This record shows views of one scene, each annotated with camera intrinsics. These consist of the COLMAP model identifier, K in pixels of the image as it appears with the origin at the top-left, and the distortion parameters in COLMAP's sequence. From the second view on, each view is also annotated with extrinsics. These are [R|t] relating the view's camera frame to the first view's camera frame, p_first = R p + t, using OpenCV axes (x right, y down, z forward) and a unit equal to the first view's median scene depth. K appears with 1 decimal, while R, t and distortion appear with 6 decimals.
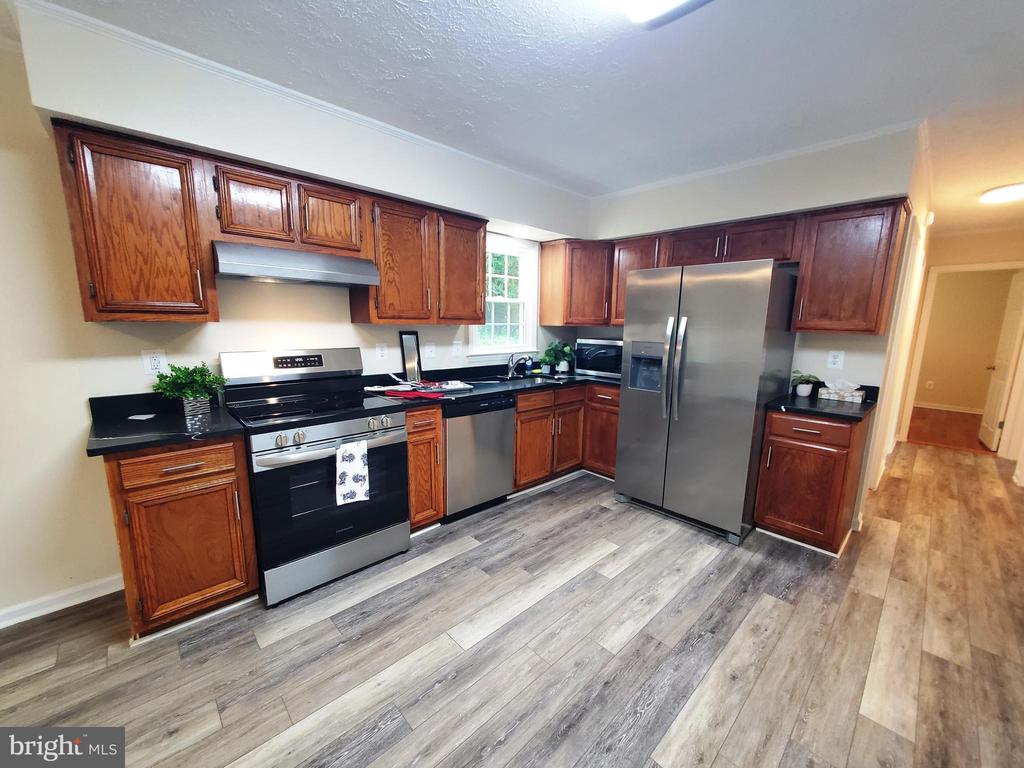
lens RADIAL K [[404.2, 0, 511.8], [0, 404.2, 391.5], [0, 0, 1]] dist [-0.001843, -0.000129]
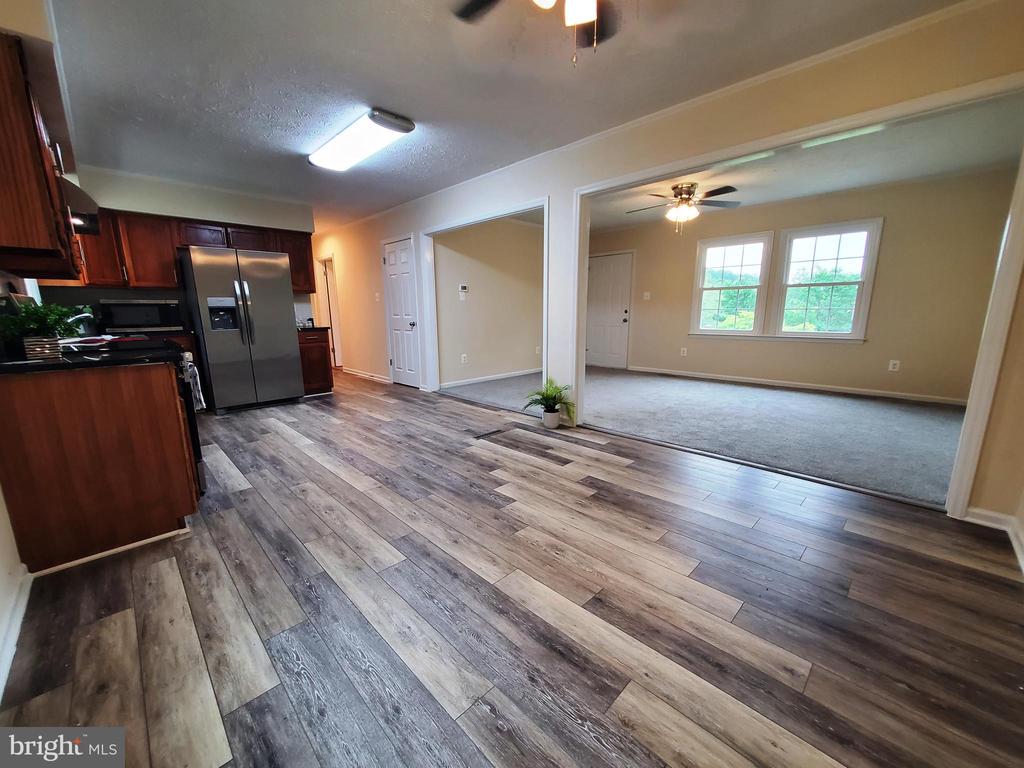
lens RADIAL K [[404.2, 0, 511.8], [0, 404.2, 391.5], [0, 0, 1]] dist [-0.001843, -0.000129]
pose [[-0.018142, -0.212157, 0.977067, -1.508221], [0.180377, 0.960499, 0.211908, 0.112076], [-0.983430, 0.180085, 0.020843, -0.032377]]
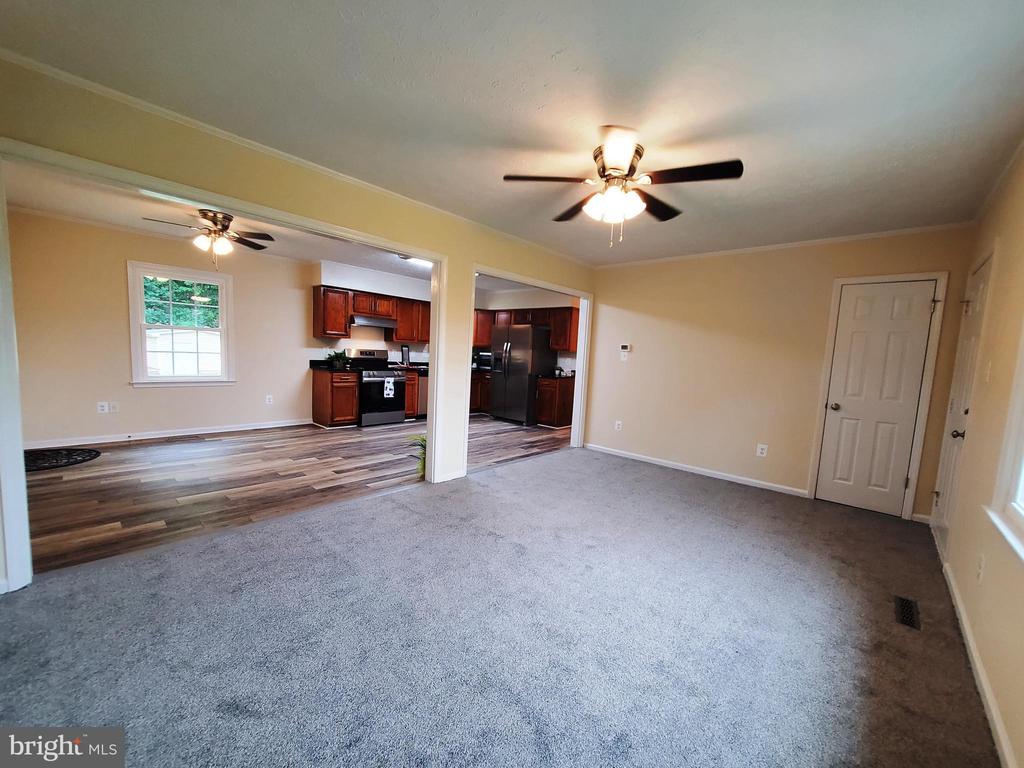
lens RADIAL K [[404.2, 0, 511.8], [0, 404.2, 391.5], [0, 0, 1]] dist [-0.001843, -0.000129]
pose [[0.997113, 0.026302, 0.071229, 0.296051], [-0.020991, 0.997014, -0.074310, 0.393289], [-0.072971, 0.072600, 0.994688, -1.938006]]
